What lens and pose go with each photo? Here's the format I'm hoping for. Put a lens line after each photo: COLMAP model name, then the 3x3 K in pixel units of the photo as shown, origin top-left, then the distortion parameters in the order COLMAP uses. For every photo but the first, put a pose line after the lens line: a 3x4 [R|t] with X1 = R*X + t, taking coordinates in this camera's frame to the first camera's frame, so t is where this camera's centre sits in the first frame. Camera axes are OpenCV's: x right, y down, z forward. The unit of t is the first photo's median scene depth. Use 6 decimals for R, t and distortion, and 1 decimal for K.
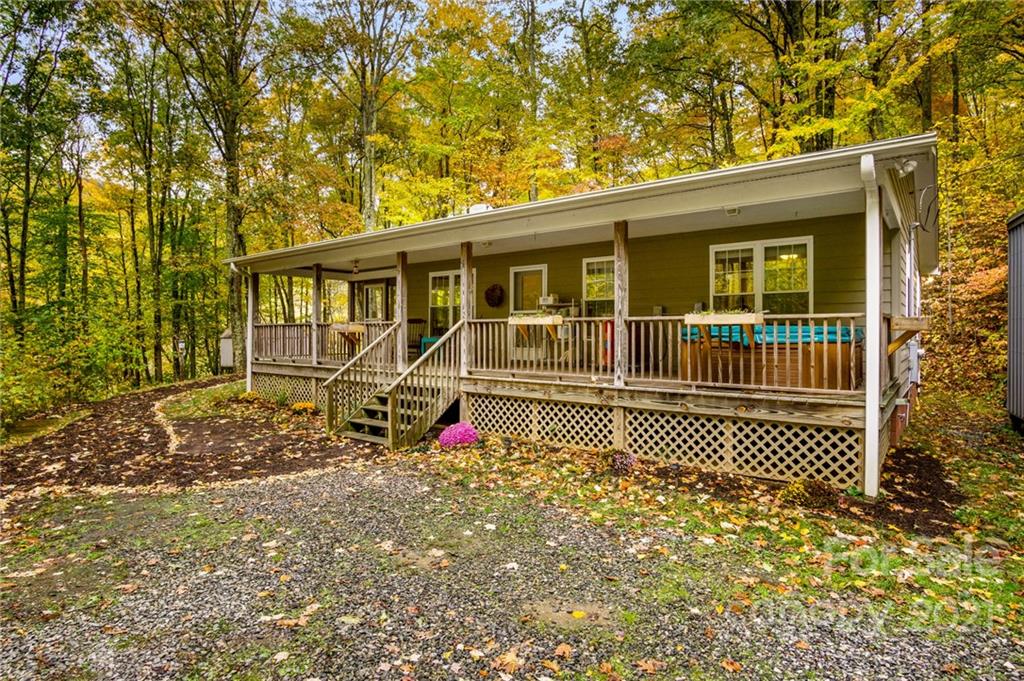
lens RADIAL K [[556.4, 0, 507.9], [0, 556.4, 327.9], [0, 0, 1]] dist [-0.024704, 0.000610]
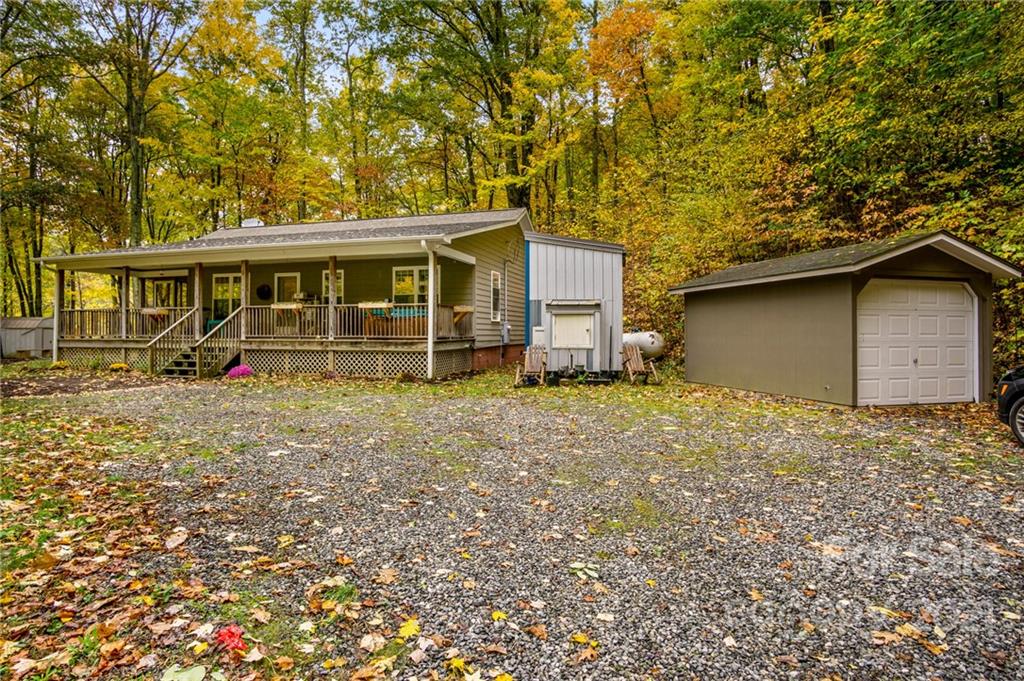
lens RADIAL K [[556.3, 0, 509.7], [0, 556.3, 321.3], [0, 0, 1]] dist [-0.024457, 0.001703]
pose [[0.925097, 0.003354, 0.379717, 0.032056], [-0.000318, 0.999967, -0.008058, 0.045171], [-0.379731, 0.007334, 0.925068, -0.872504]]
